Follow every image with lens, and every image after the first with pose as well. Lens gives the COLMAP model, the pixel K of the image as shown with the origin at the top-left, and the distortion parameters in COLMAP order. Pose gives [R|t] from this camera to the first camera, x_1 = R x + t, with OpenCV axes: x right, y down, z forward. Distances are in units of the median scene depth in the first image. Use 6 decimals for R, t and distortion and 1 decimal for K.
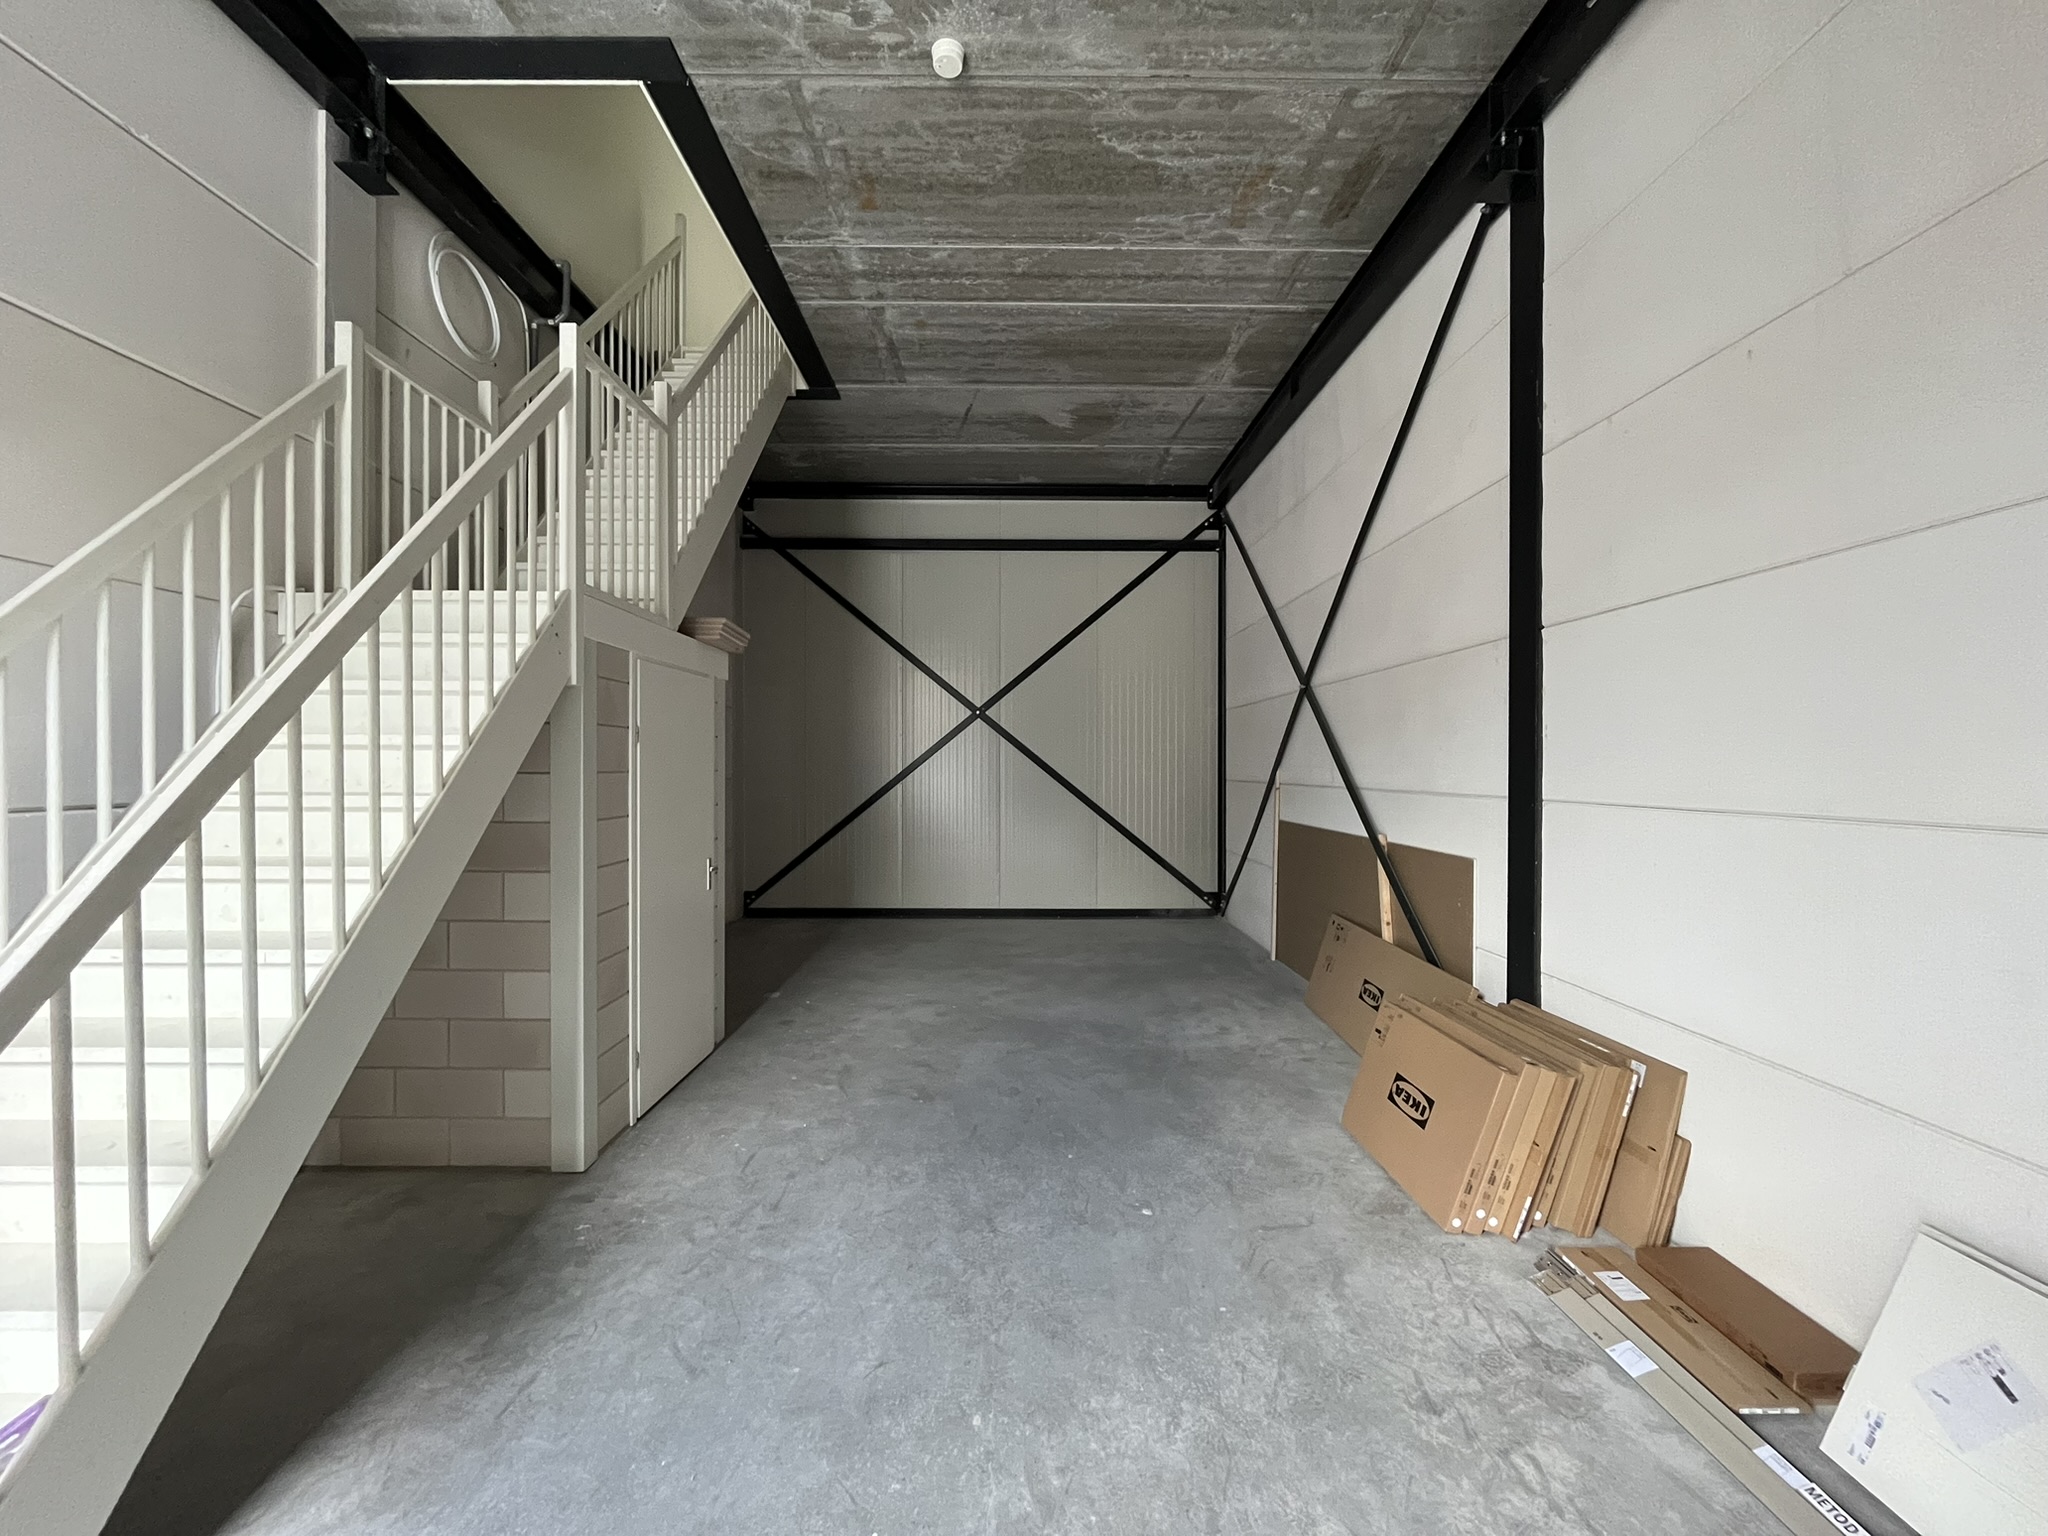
lens RADIAL K [[812.0, 0, 1024.0], [0, 812.0, 768.0], [0, 0, 1]] dist [0.001903, 0.000010]
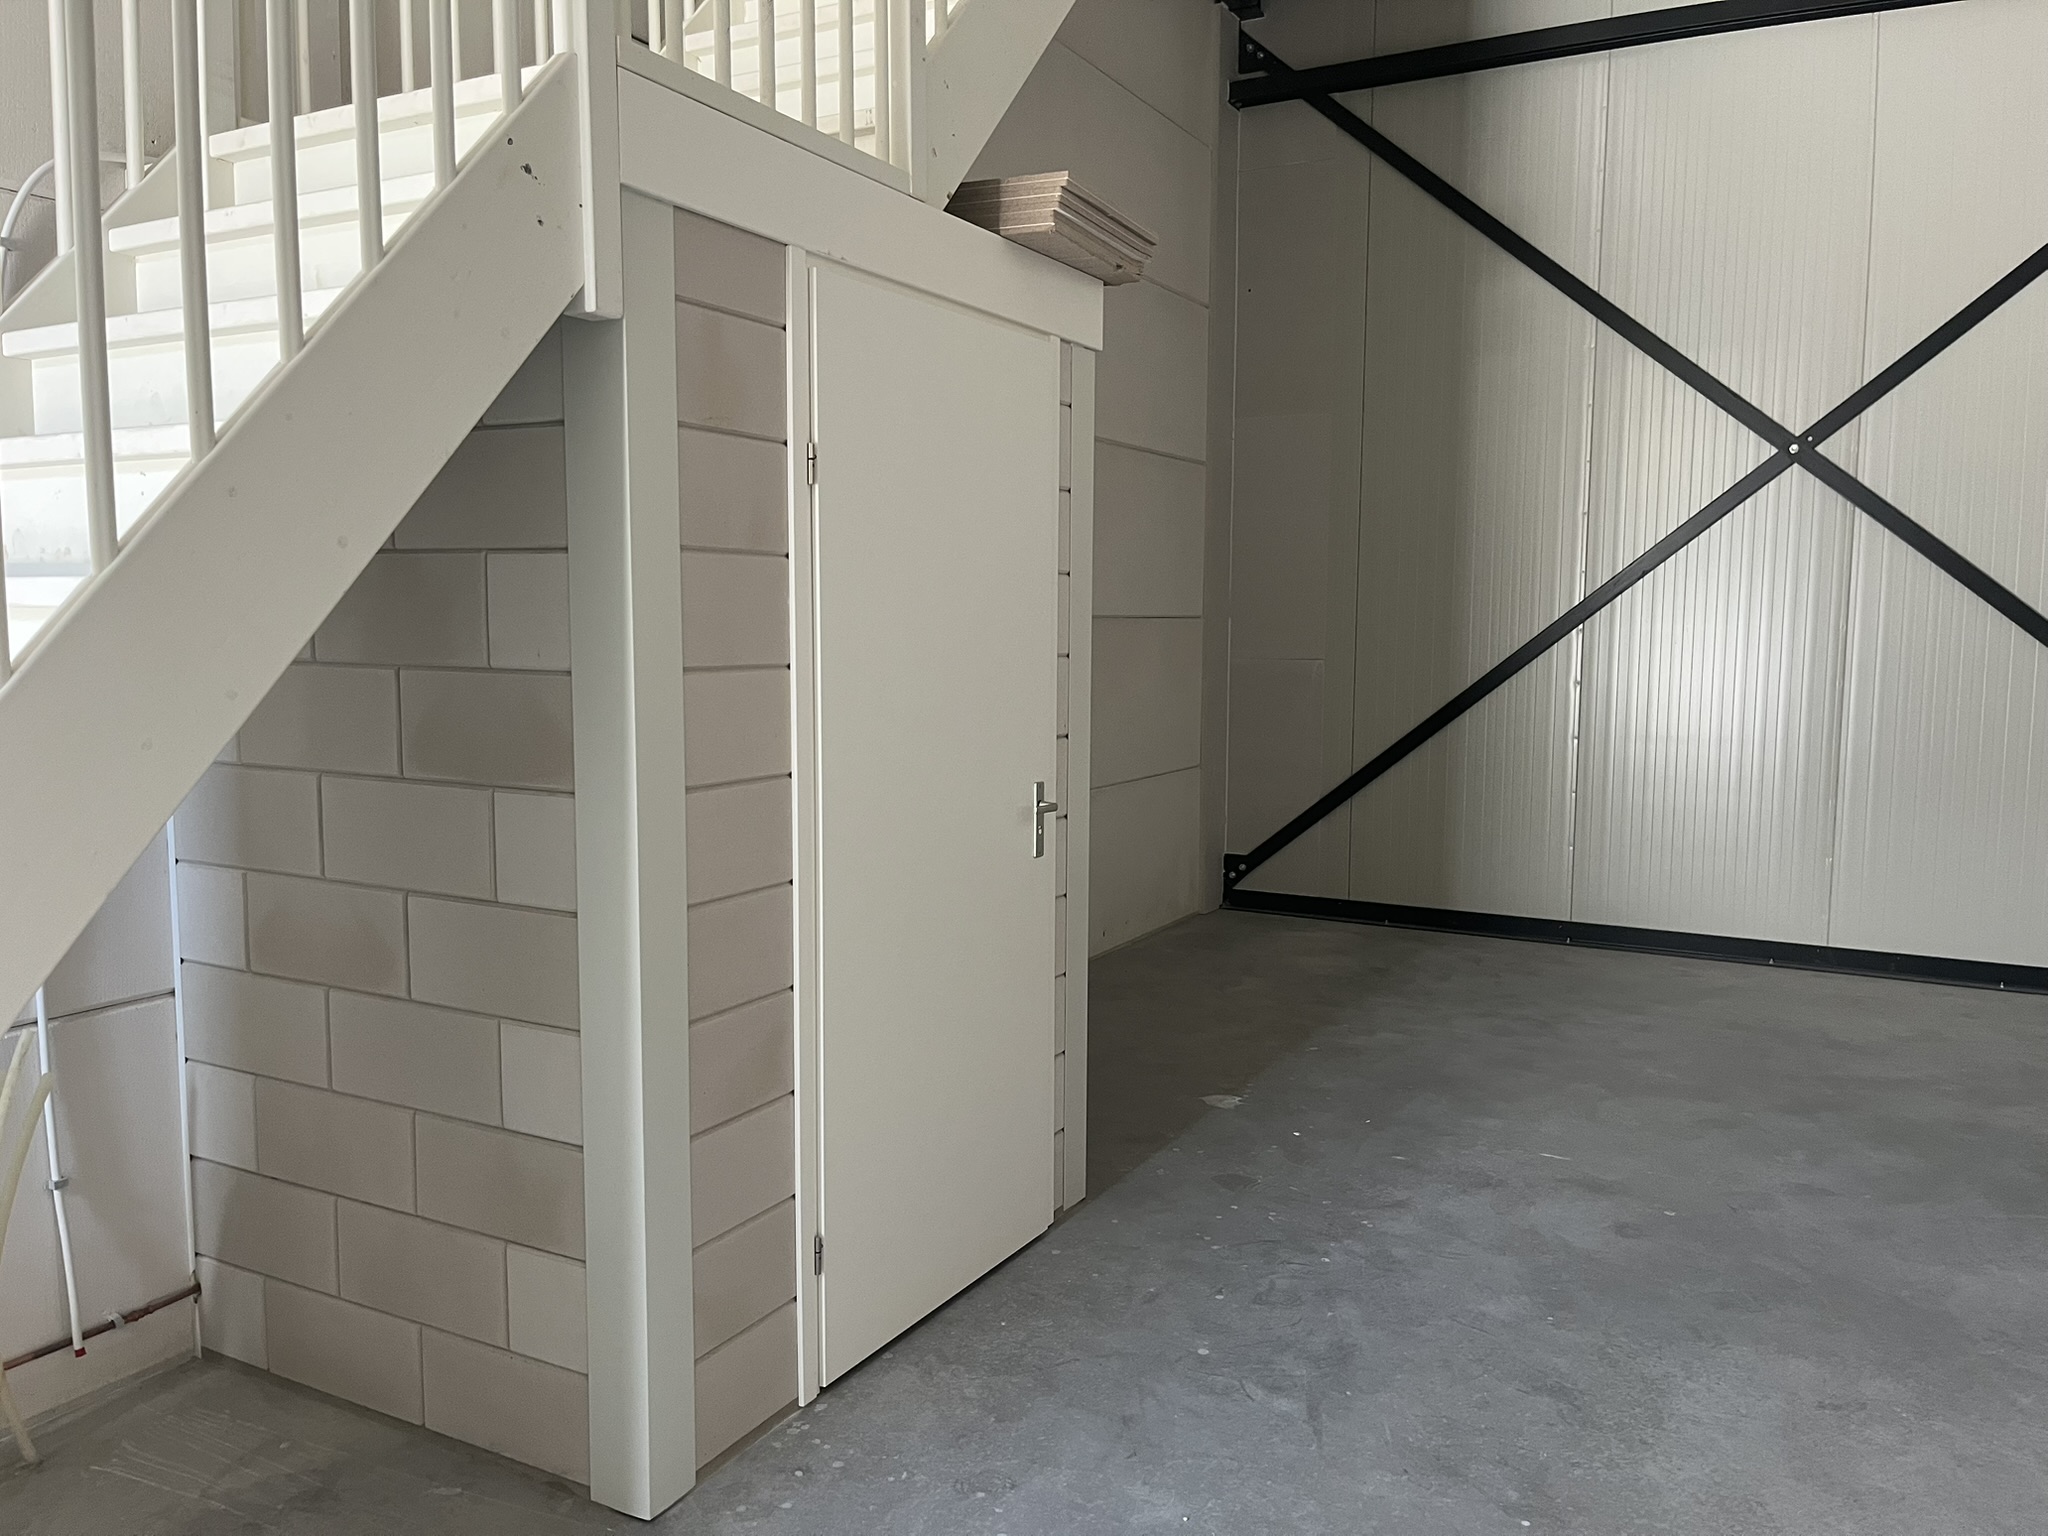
lens RADIAL K [[1556.6, 0, 1028.2], [0, 1556.6, 773.3], [0, 0, 1]] dist [0.073834, -0.109842]
pose [[0.871963, 0.052348, -0.486764, -0.001850], [-0.004007, 0.994997, 0.099827, 0.024462], [0.489555, -0.085095, 0.867811, 0.277115]]
